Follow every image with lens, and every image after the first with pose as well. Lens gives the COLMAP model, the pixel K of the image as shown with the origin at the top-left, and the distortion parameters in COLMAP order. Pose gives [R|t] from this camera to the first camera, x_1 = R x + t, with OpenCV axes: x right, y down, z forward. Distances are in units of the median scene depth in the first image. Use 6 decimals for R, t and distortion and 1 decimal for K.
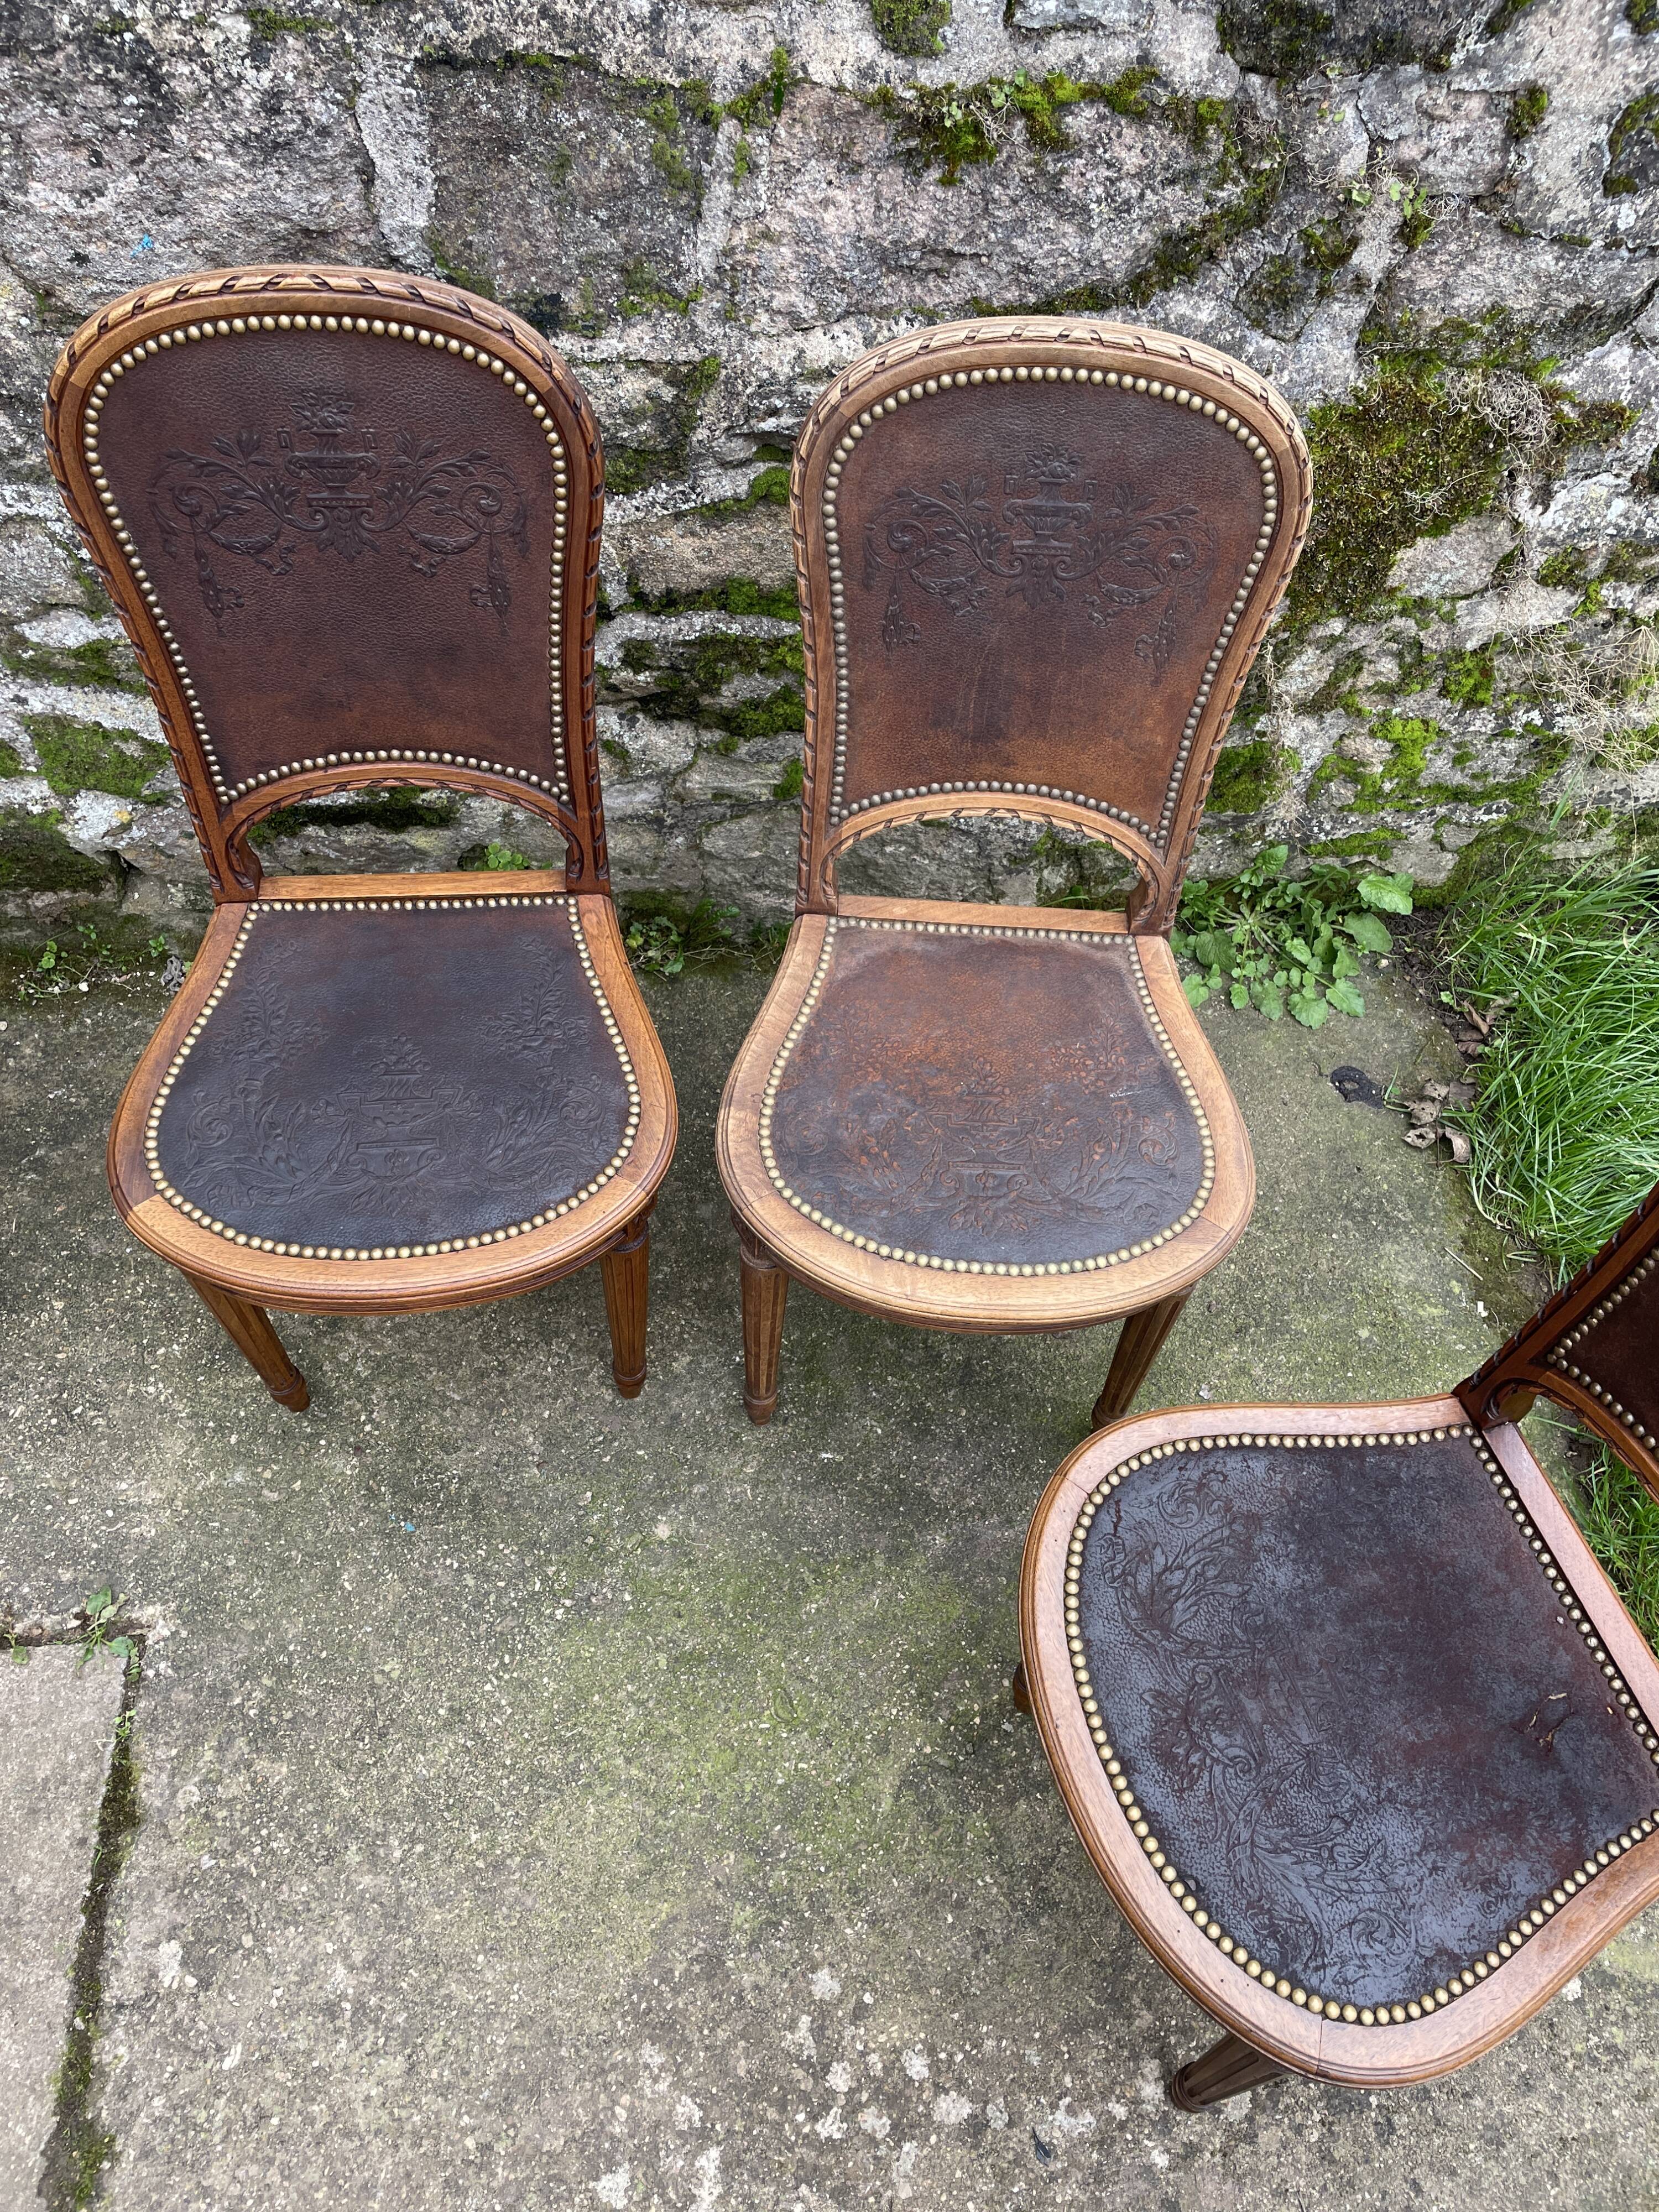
lens RADIAL K [[1673.0, 0, 848.9], [0, 1673.0, 1097.5], [0, 0, 1]] dist [0.093246, -0.121331]
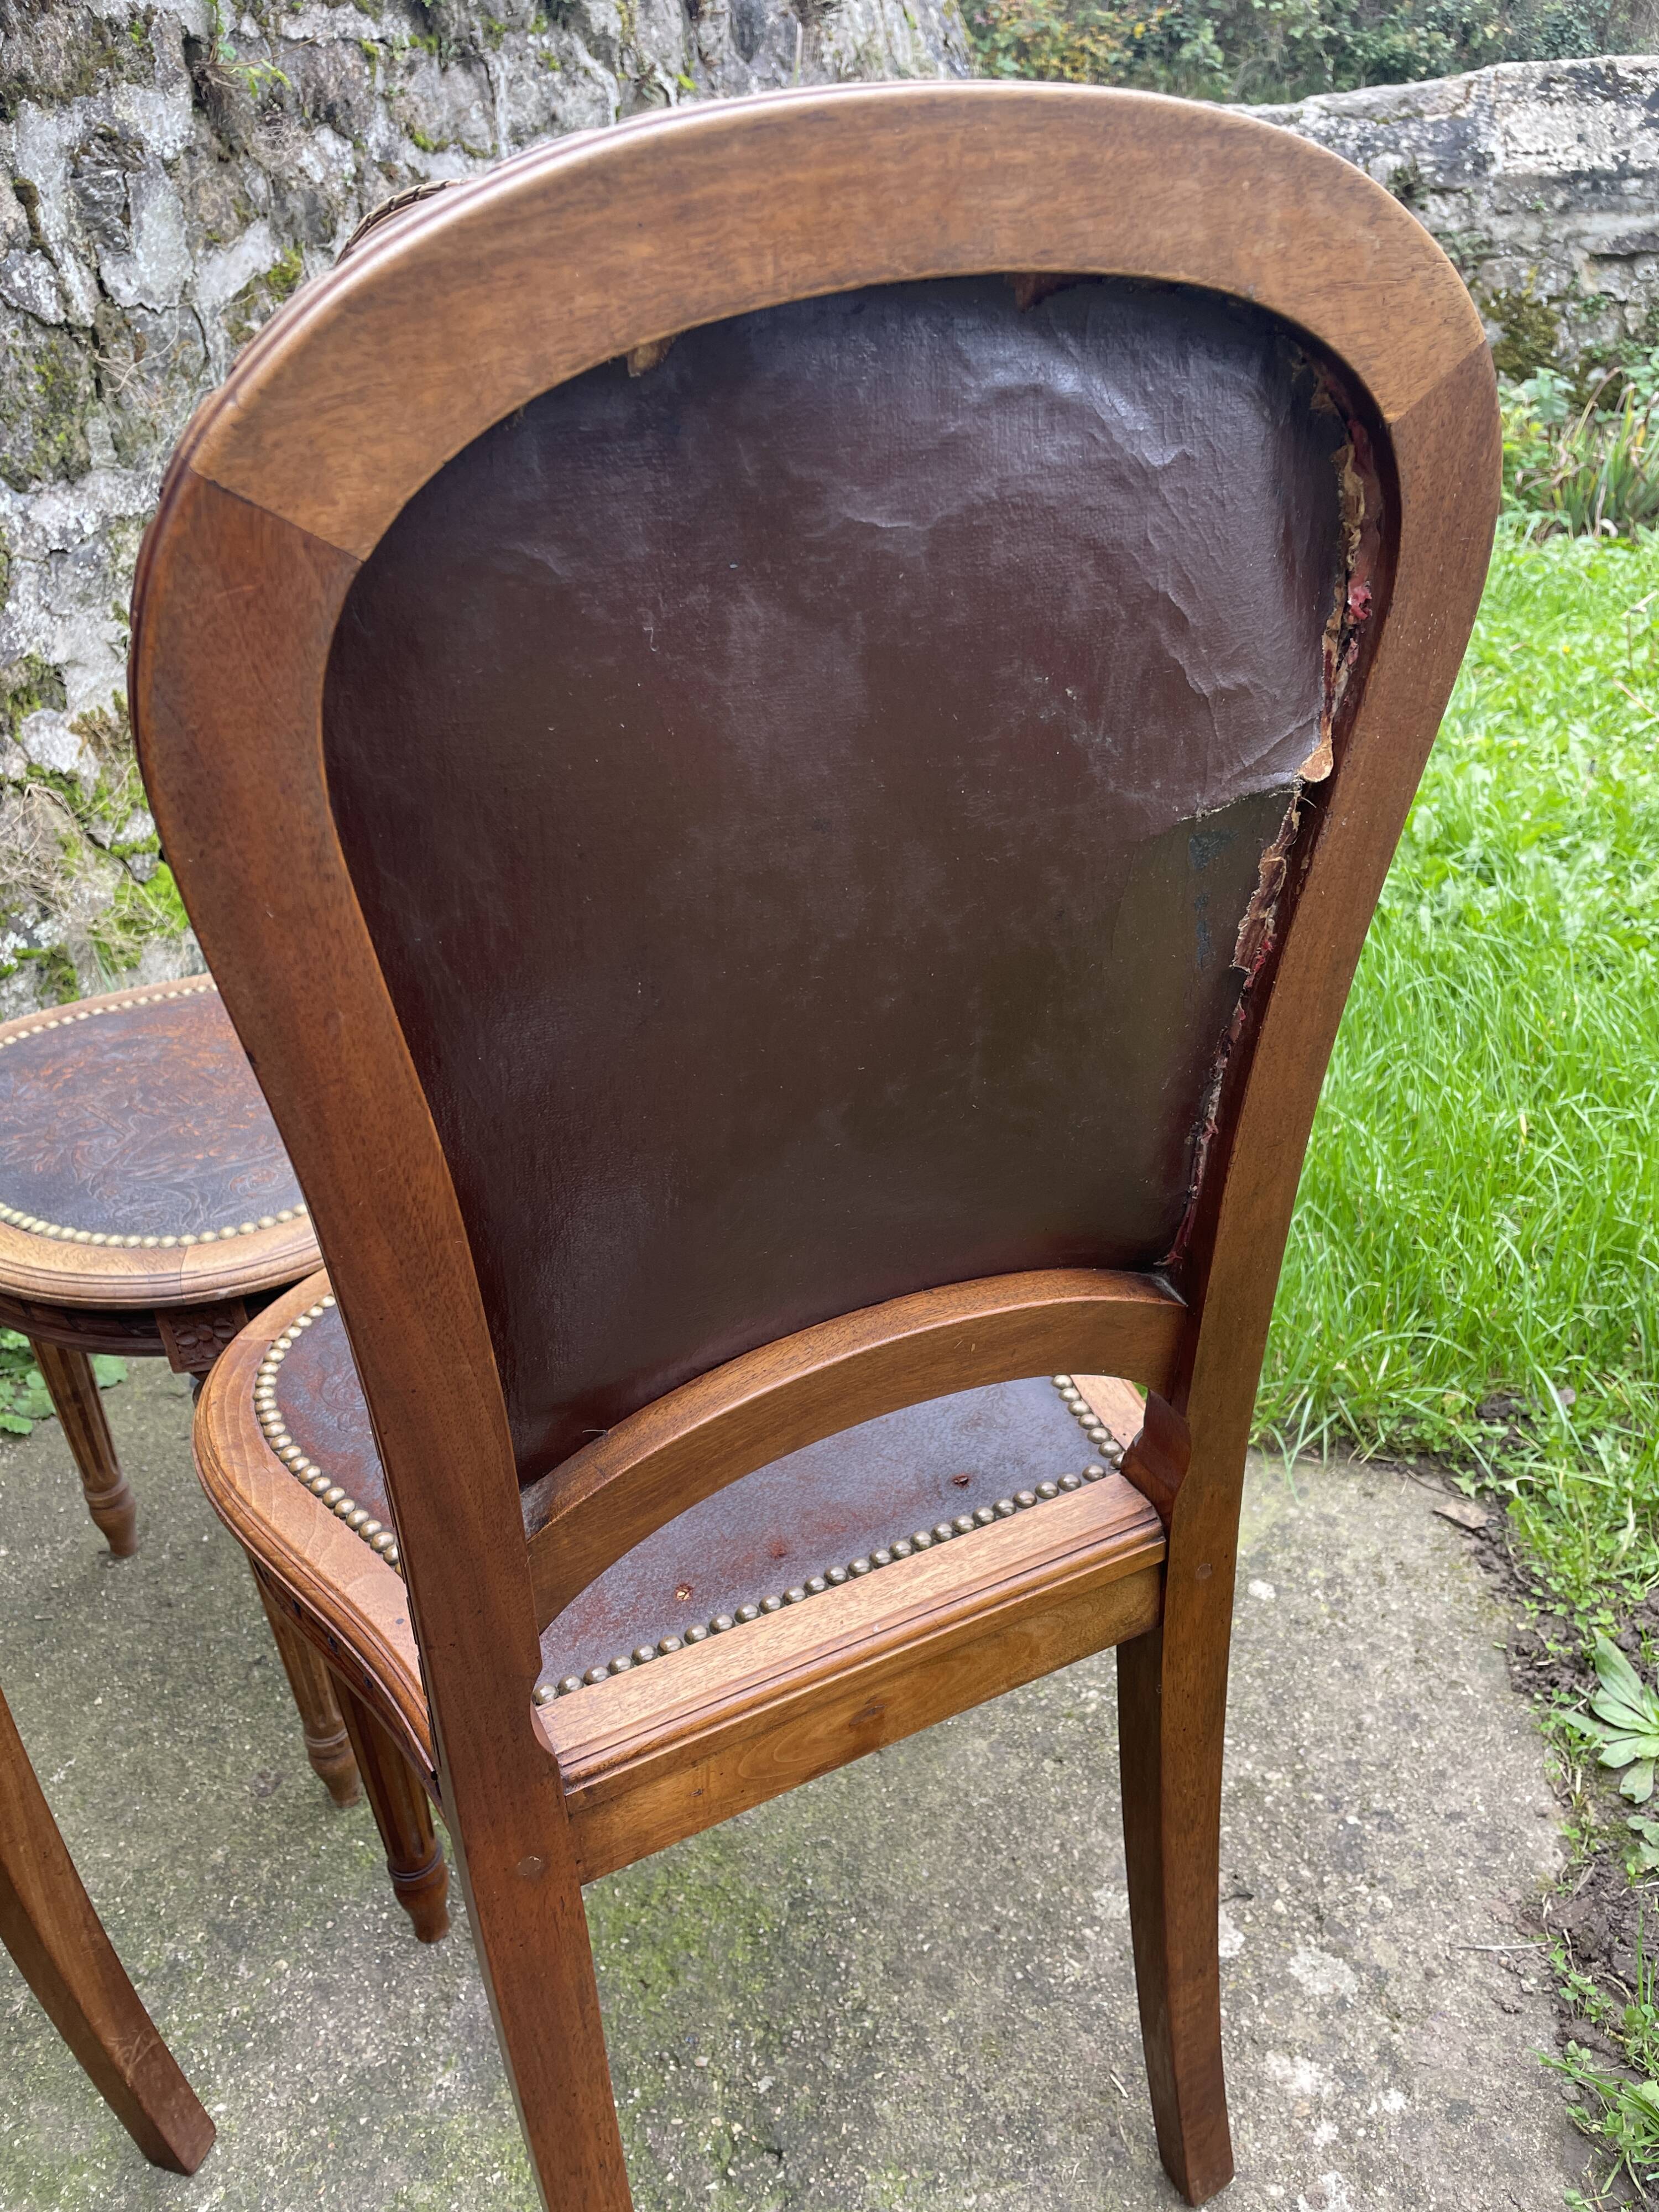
lens RADIAL K [[1699.1, 0, 836.5], [0, 1699.1, 1102.9], [0, 0, 1]] dist [0.077384, -0.108021]
pose [[0.350590, -0.495694, 0.794590, -0.239150], [0.806089, 0.591642, 0.013424, 0.193384], [-0.476767, 0.635804, 0.606998, 0.424780]]
